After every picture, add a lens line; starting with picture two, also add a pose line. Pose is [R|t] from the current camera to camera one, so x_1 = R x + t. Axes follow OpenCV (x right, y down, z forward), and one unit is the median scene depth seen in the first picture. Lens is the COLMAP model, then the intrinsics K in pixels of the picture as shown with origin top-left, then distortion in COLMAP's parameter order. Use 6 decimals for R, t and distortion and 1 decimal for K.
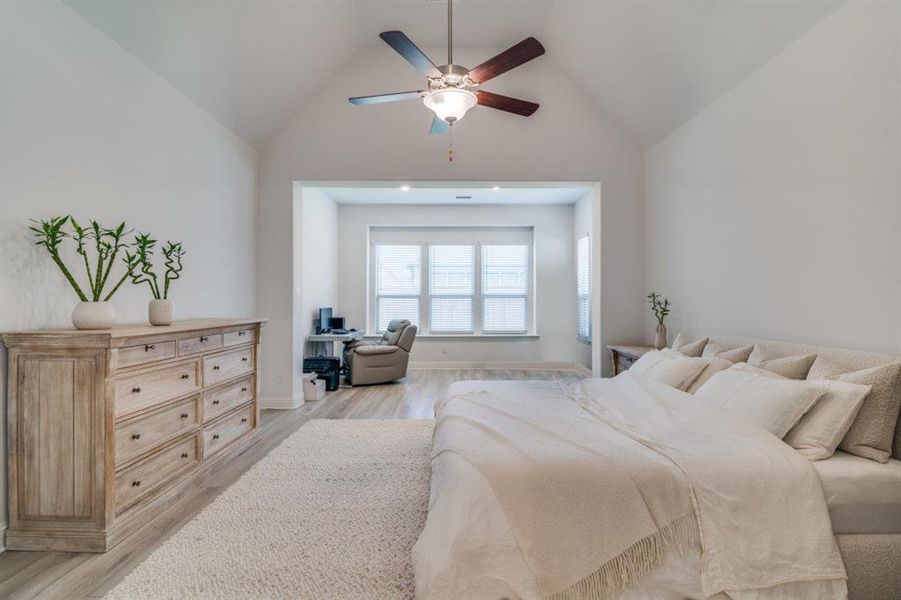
lens RADIAL K [[411.8, 0, 450.5], [0, 411.8, 300.0], [0, 0, 1]] dist [-0.015004, 0.000008]
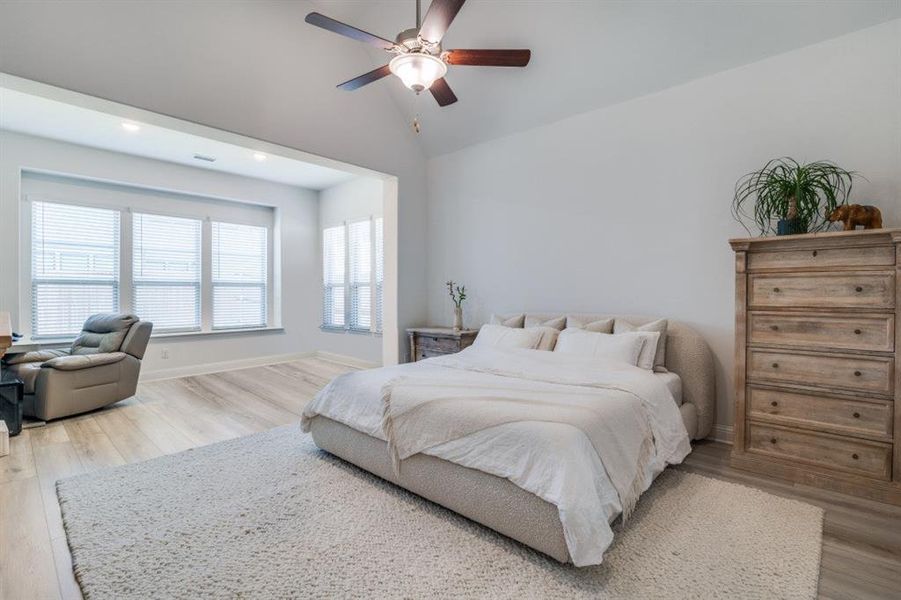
lens RADIAL K [[418.3, 0, 453.1], [0, 418.3, 297.0], [0, 0, 1]] dist [-0.014474, 0.000116]
pose [[0.683869, -0.007429, 0.729567, -0.244114], [0.000406, 0.999952, 0.009802, 0.011003], [-0.729605, -0.006407, 0.683839, 0.107789]]
